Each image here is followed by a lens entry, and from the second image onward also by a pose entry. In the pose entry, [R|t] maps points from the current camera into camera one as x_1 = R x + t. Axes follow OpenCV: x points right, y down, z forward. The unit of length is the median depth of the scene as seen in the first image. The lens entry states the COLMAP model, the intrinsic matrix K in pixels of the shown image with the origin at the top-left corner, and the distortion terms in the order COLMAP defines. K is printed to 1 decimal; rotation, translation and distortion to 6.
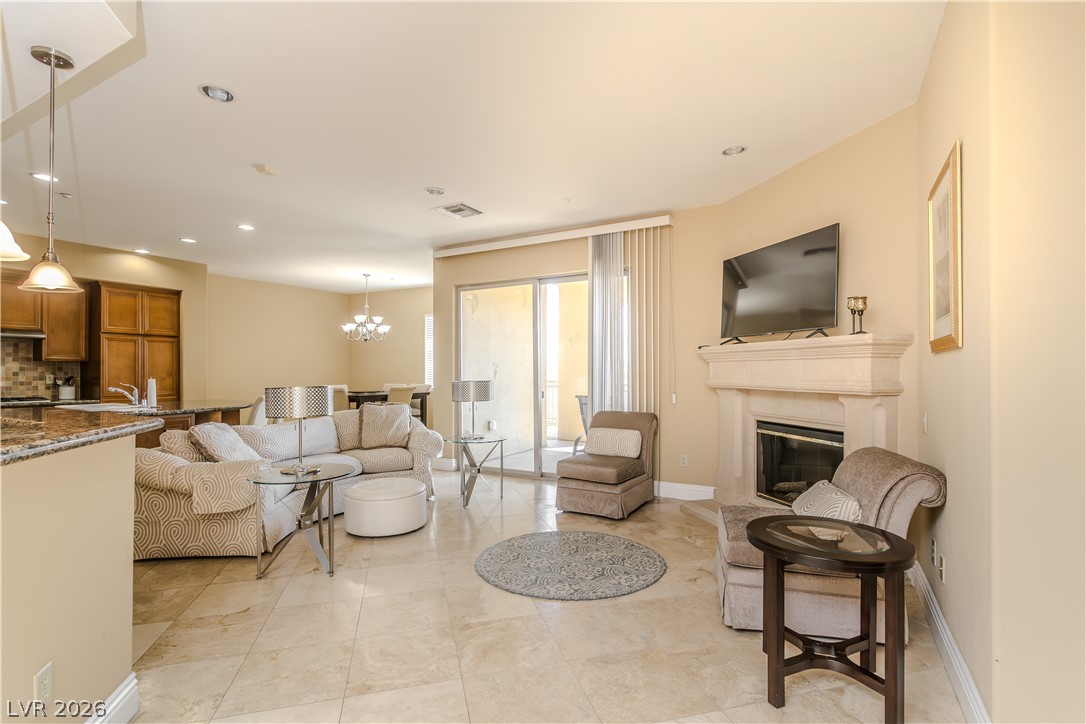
lens RADIAL K [[511.6, 0, 541.5], [0, 511.6, 366.4], [0, 0, 1]] dist [-0.004937, 0.000315]
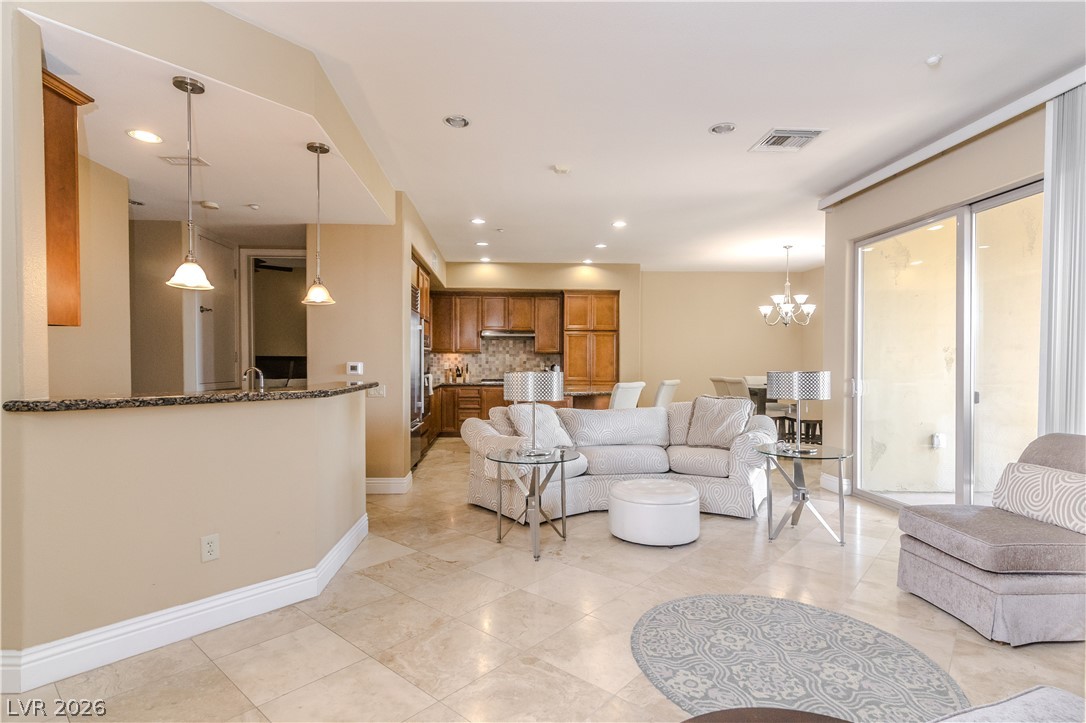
lens RADIAL K [[536.0, 0, 535.8], [0, 536.0, 371.4], [0, 0, 1]] dist [-0.001711, -0.001674]
pose [[0.542507, 0.014206, -0.839931, 0.233712], [0.006964, 0.999747, 0.021407, 0.007780], [0.840022, -0.017463, 0.542271, 0.216275]]
